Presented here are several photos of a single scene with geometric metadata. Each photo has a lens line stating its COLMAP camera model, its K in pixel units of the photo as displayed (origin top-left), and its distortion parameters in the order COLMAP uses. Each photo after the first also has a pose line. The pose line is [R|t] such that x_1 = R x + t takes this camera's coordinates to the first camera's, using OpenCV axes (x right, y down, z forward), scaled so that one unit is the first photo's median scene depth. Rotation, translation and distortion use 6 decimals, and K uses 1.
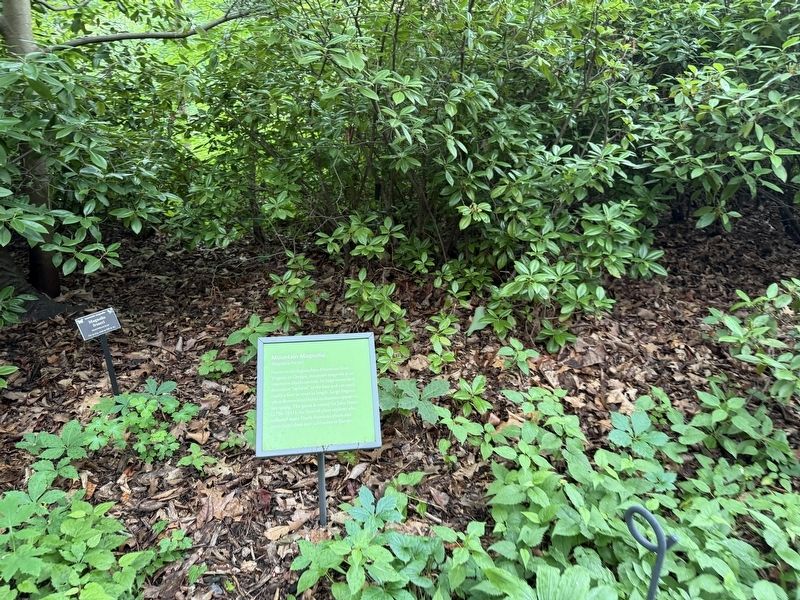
lens RADIAL K [[573.1, 0, 403.8], [0, 573.1, 294.2], [0, 0, 1]] dist [0.035533, -0.056437]
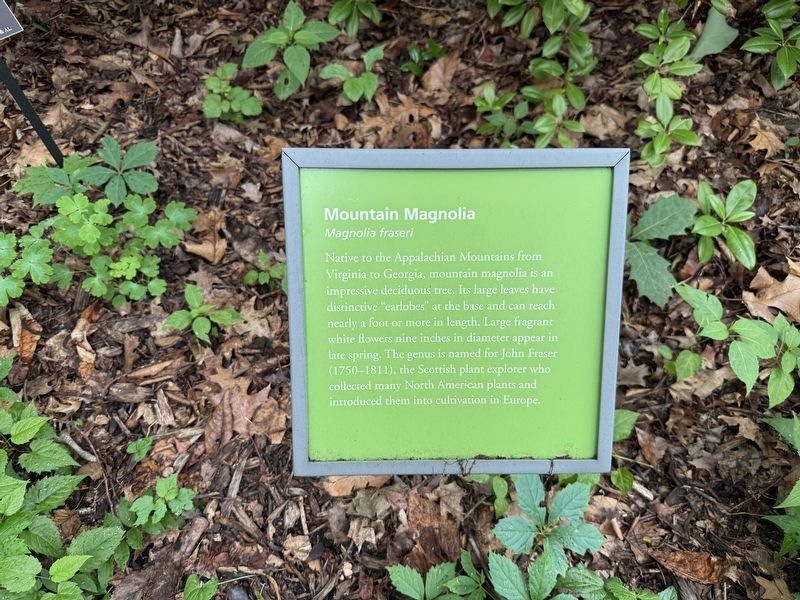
lens RADIAL K [[573.1, 0, 403.8], [0, 573.1, 294.2], [0, 0, 1]] dist [0.035533, -0.056437]
pose [[0.992101, 0.098161, -0.078100, -0.127650], [-0.041690, 0.845236, 0.532764, -0.030752], [0.118310, -0.525300, 0.842652, 0.581944]]
